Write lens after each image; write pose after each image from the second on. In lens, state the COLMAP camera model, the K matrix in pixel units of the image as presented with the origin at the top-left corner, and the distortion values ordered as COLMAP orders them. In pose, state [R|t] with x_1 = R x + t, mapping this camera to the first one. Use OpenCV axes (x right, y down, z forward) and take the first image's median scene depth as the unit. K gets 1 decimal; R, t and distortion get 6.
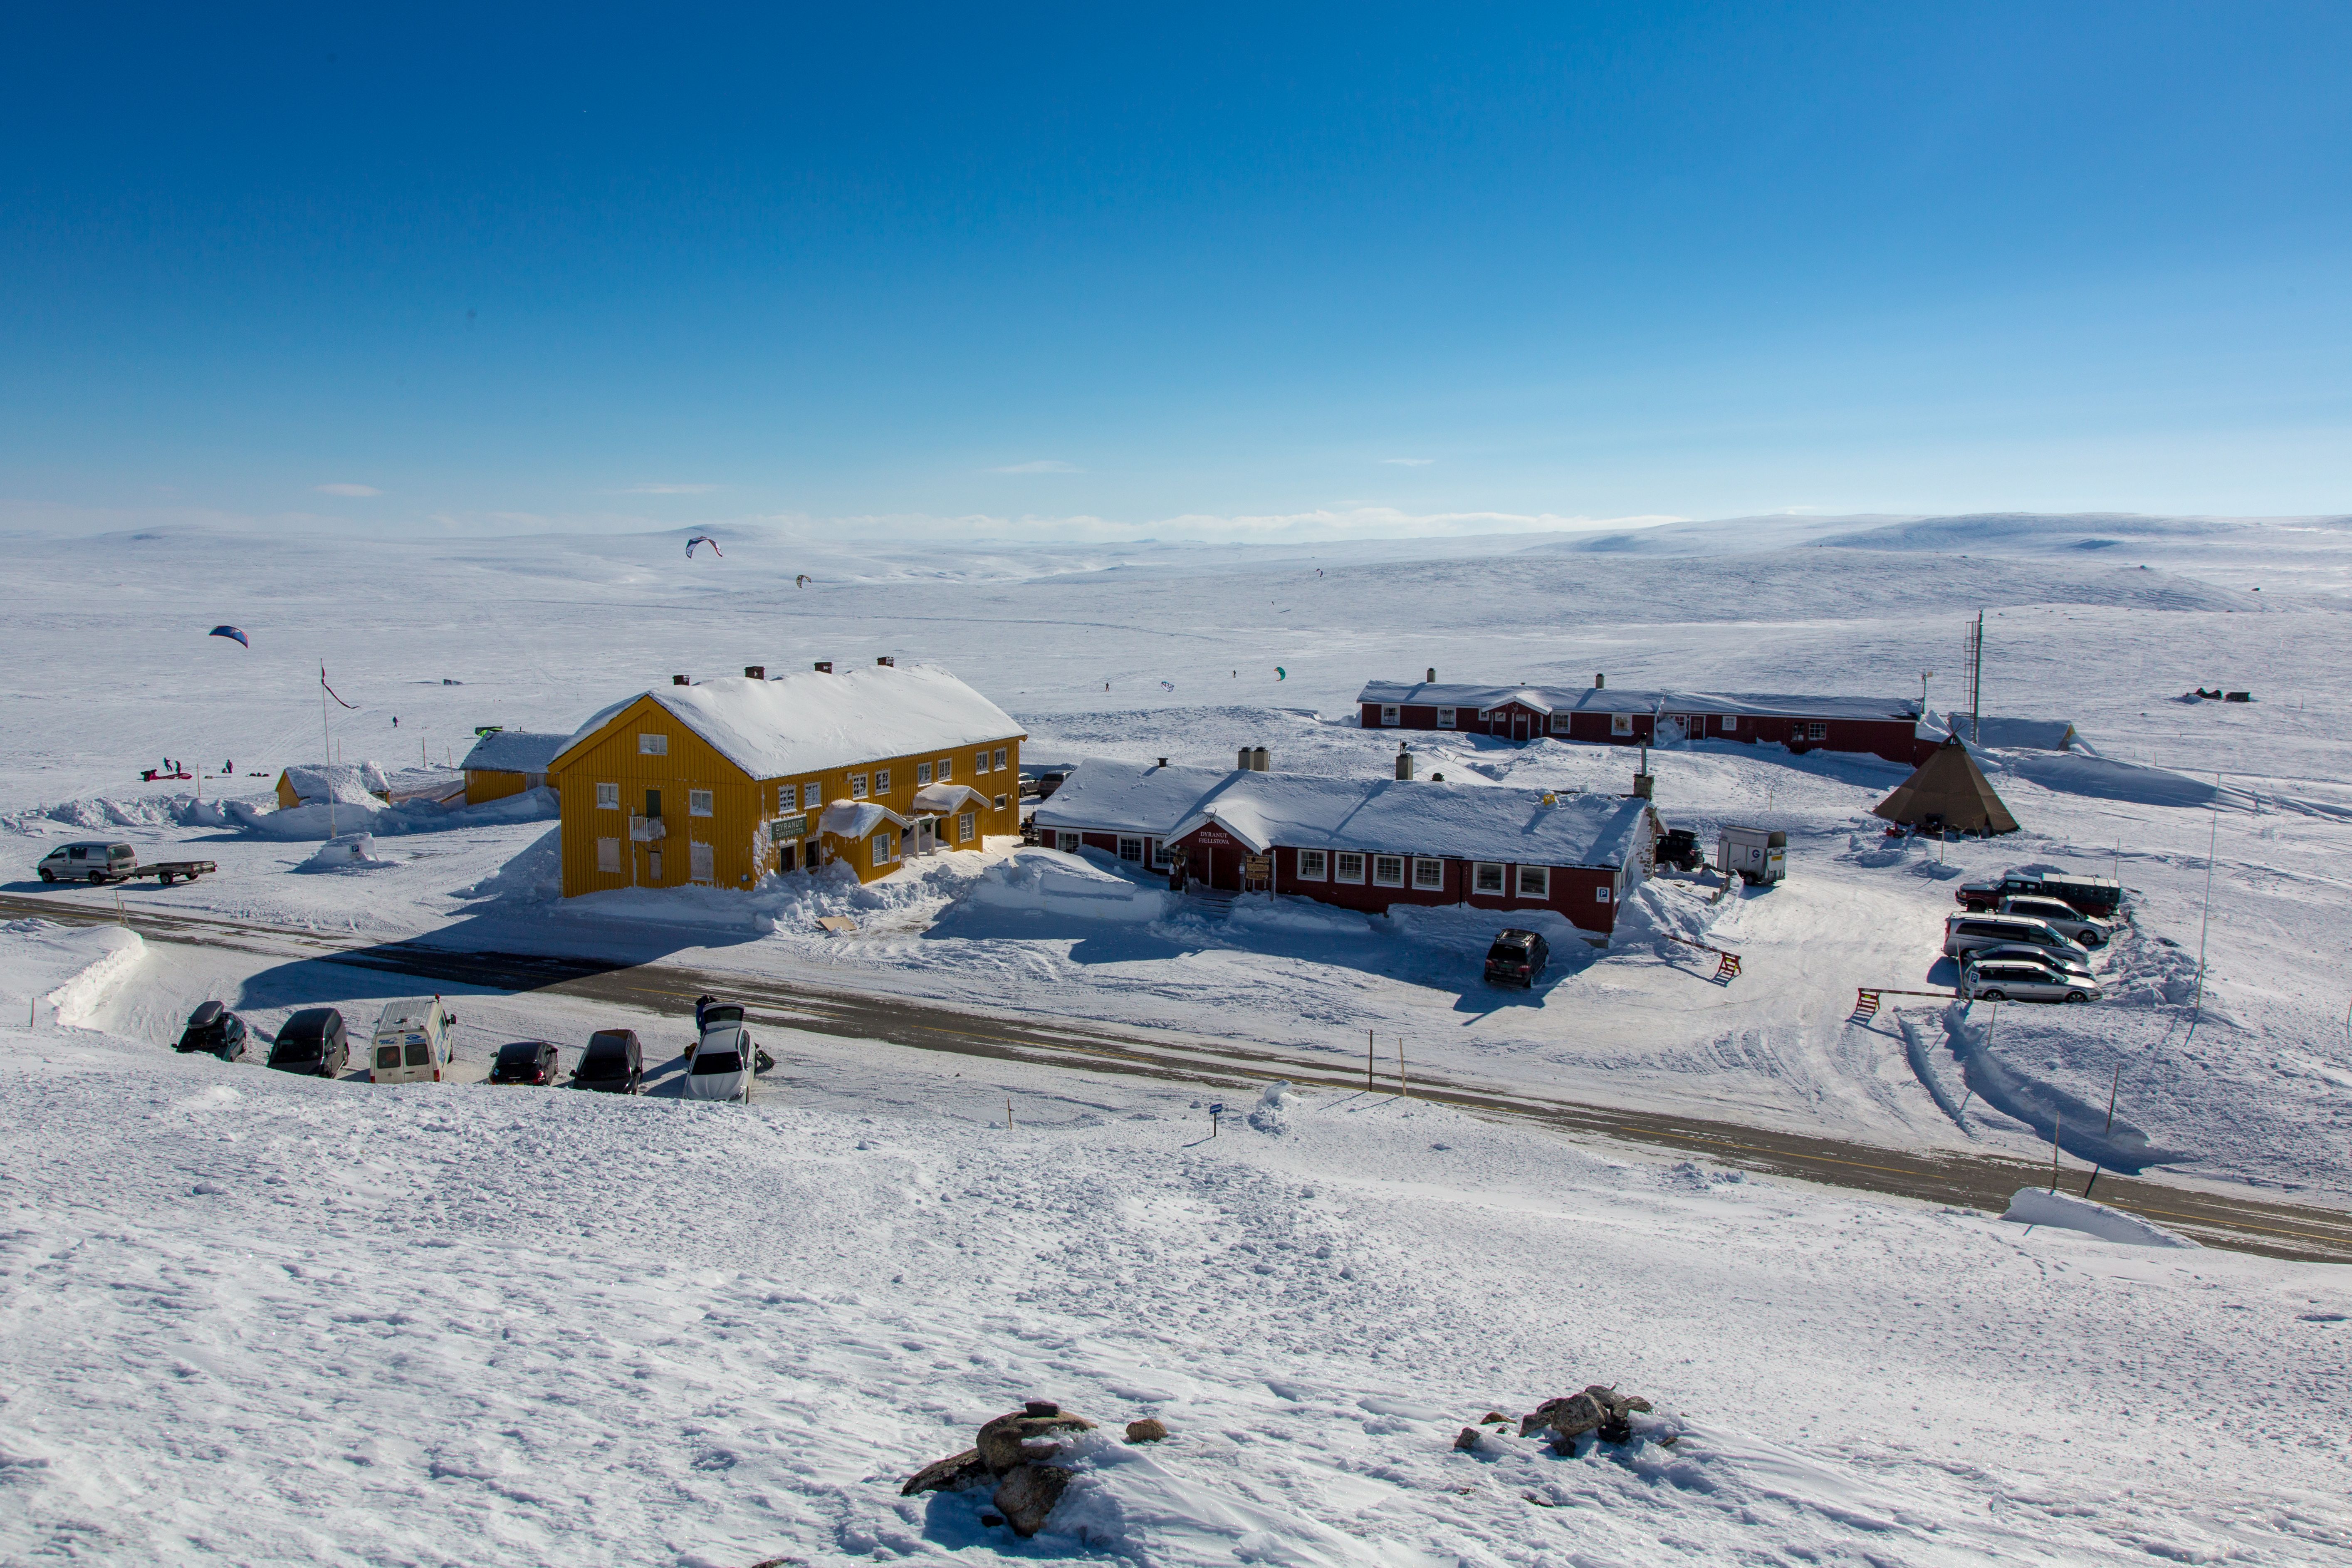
lens RADIAL K [[1928.1, 0, 1176.8], [0, 1928.1, 779.0], [0, 0, 1]] dist [0.030219, 0.002964]
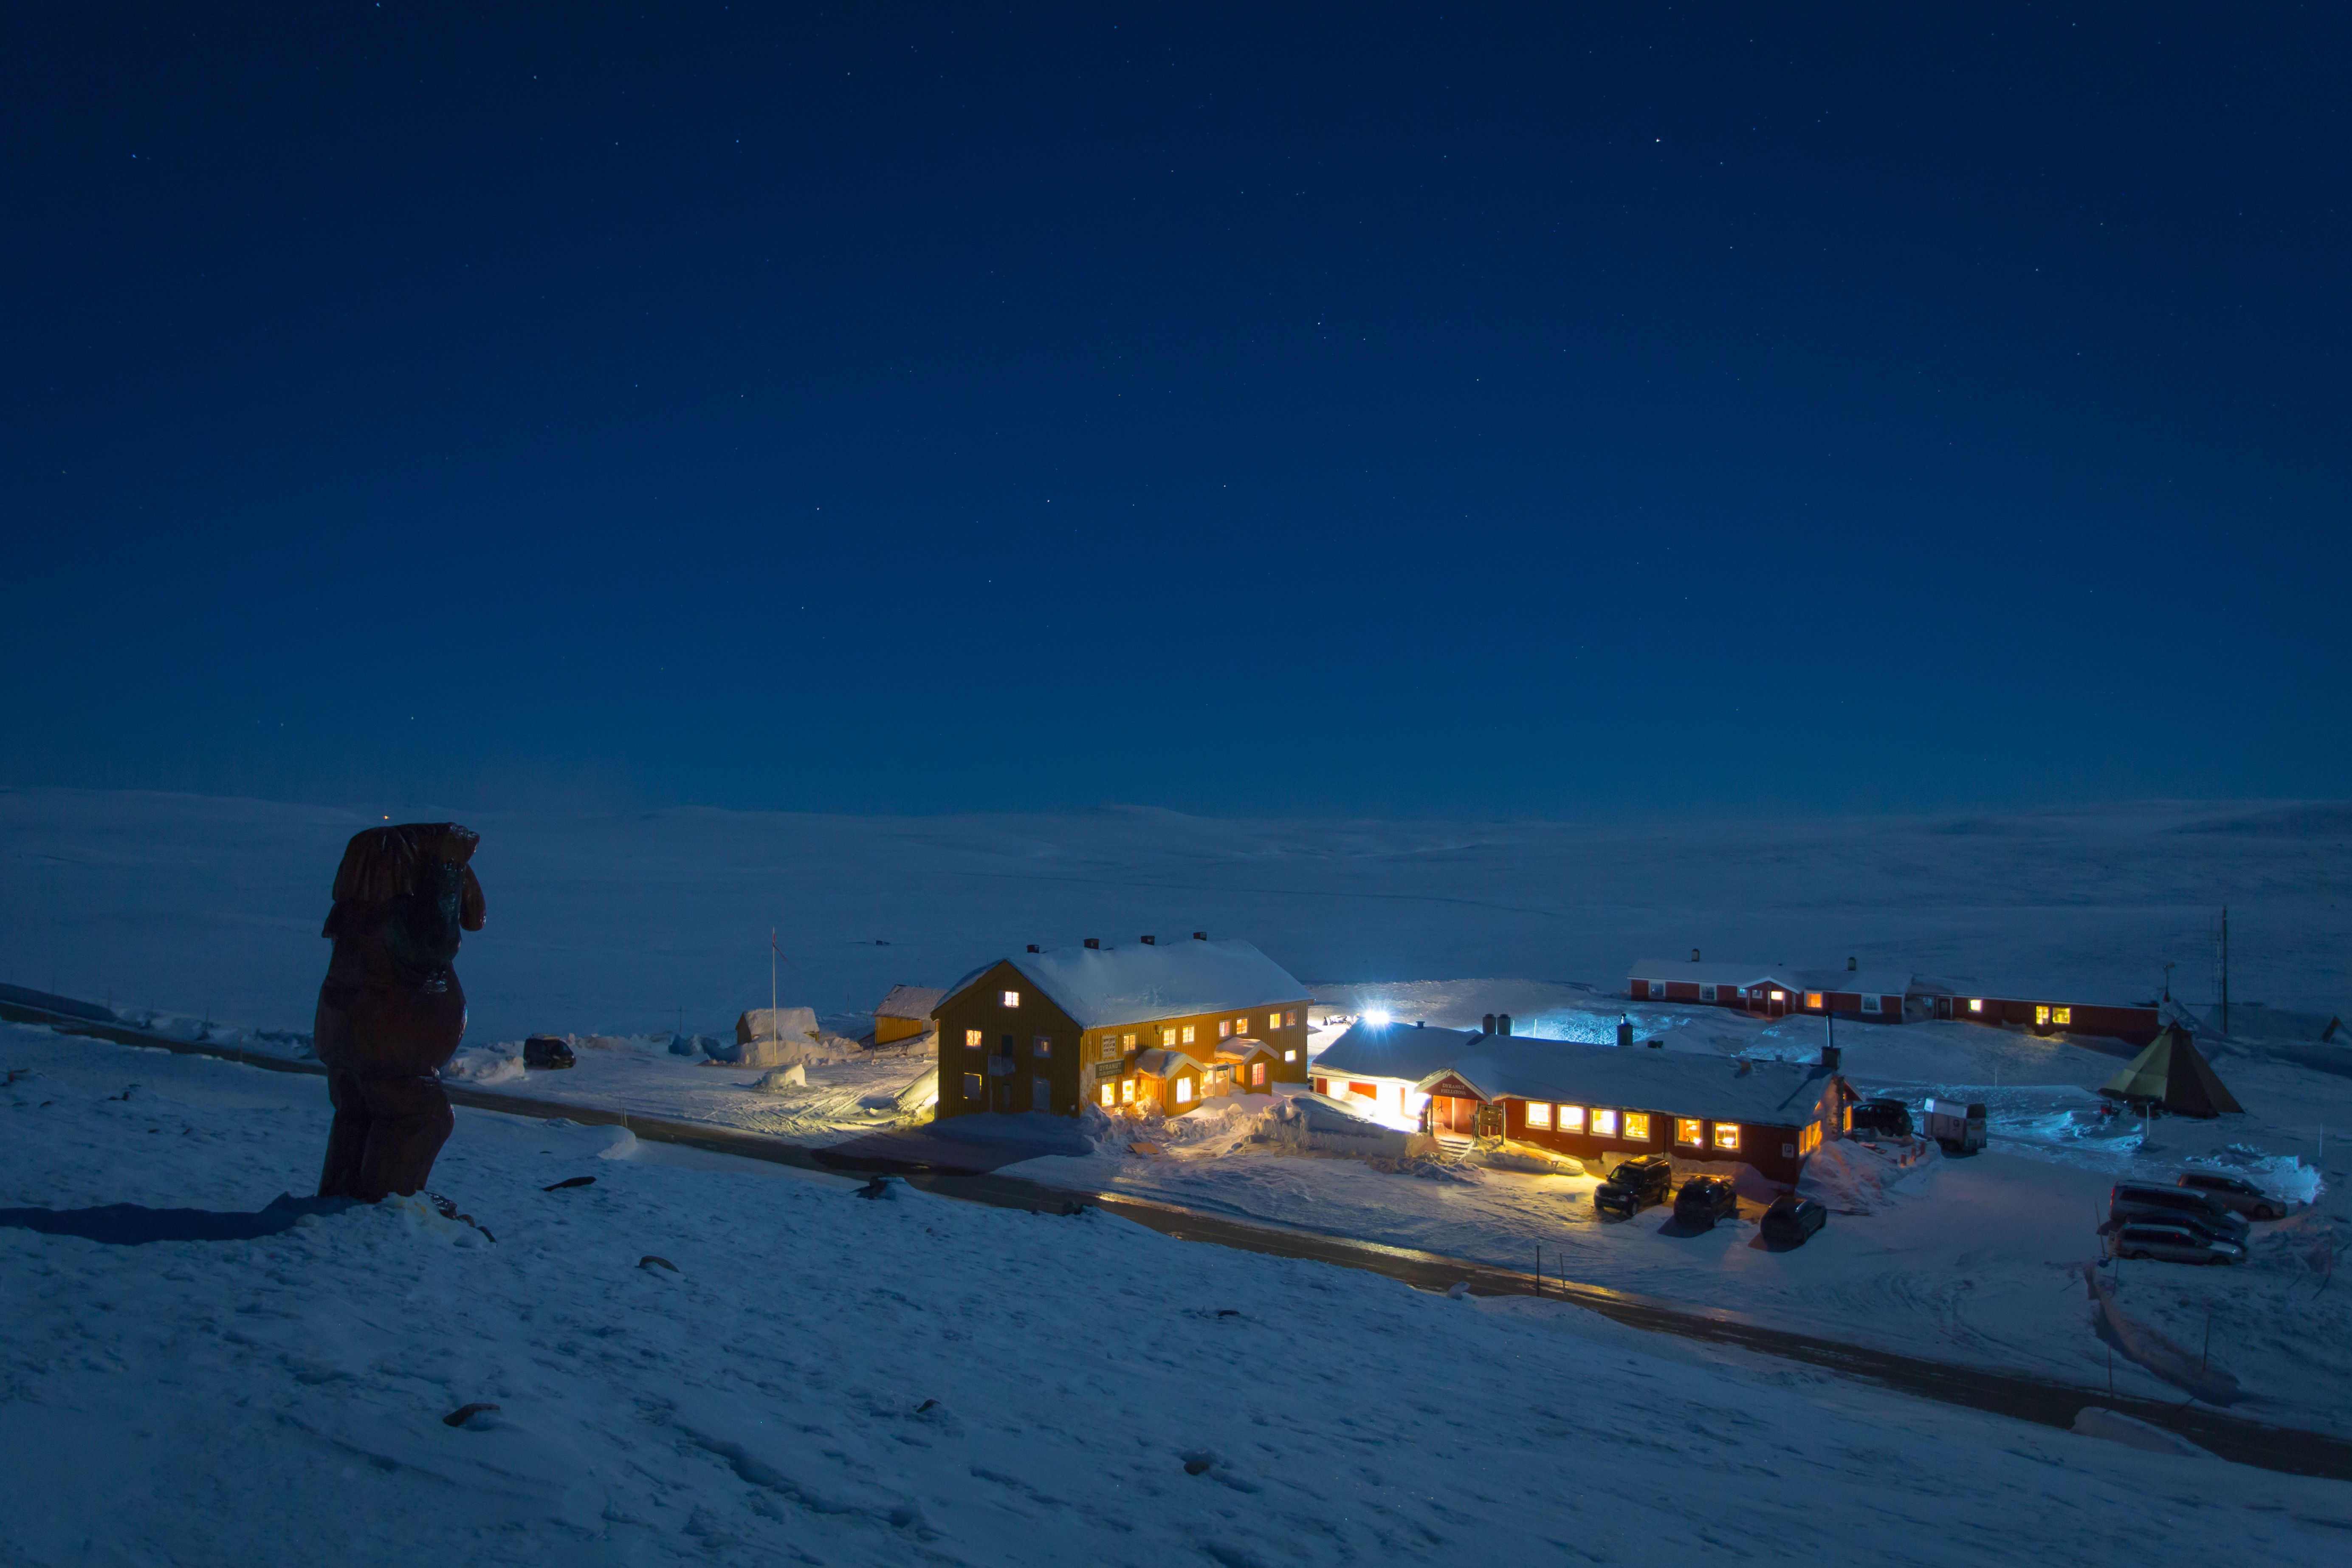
lens RADIAL K [[1928.1, 0, 1174.7], [0, 1928.1, 791.6], [0, 0, 1]] dist [0.030219, 0.002964]
pose [[0.976136, 0.000804, -0.217159, 0.109756], [-0.029215, 0.991389, -0.127652, 0.005362], [0.215186, 0.130950, 0.967754, -0.221249]]
